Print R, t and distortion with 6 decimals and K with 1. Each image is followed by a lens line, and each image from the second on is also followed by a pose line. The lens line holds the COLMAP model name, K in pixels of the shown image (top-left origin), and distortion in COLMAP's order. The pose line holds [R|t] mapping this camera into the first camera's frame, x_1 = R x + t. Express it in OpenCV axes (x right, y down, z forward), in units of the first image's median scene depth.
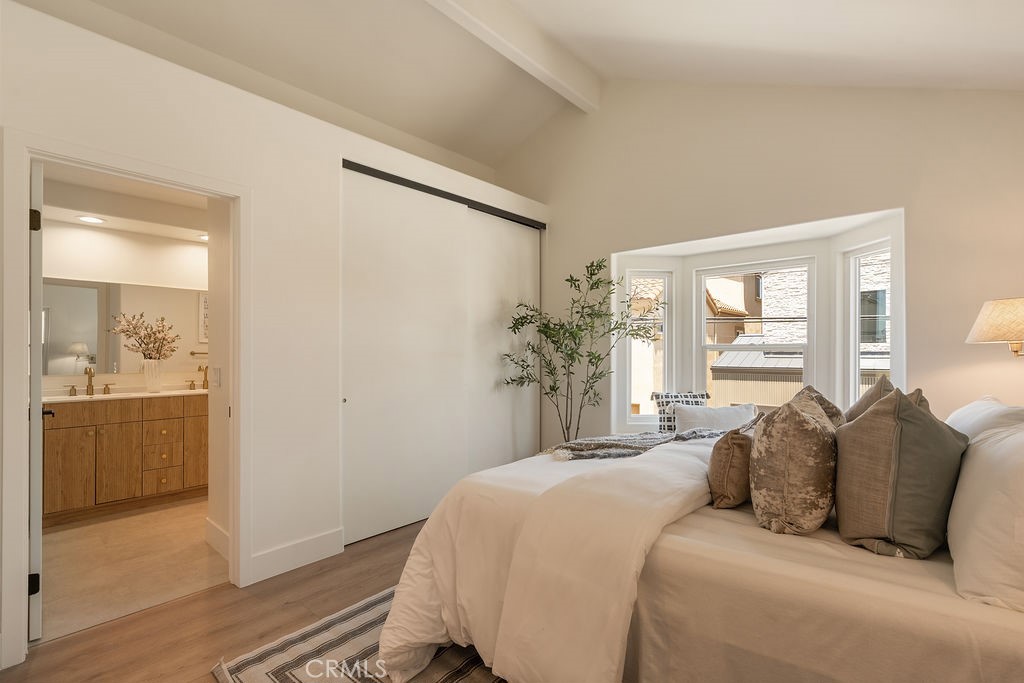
lens RADIAL K [[457.9, 0, 511.6], [0, 457.9, 346.5], [0, 0, 1]] dist [-0.002005, 0.000668]
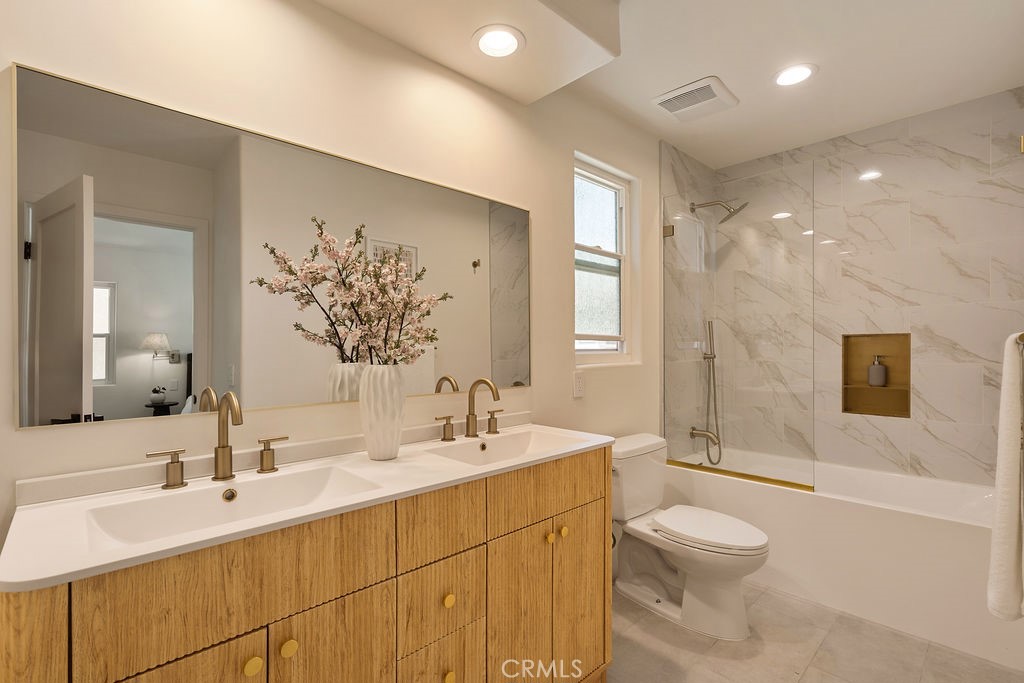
lens RADIAL K [[457.9, 0, 514.3], [0, 457.9, 344.8], [0, 0, 1]] dist [-0.002005, 0.000668]
pose [[0.996721, -0.001905, -0.080891, -0.394823], [0.002437, 0.999976, 0.006472, 0.006849], [0.080877, -0.006647, 0.996702, 0.398173]]
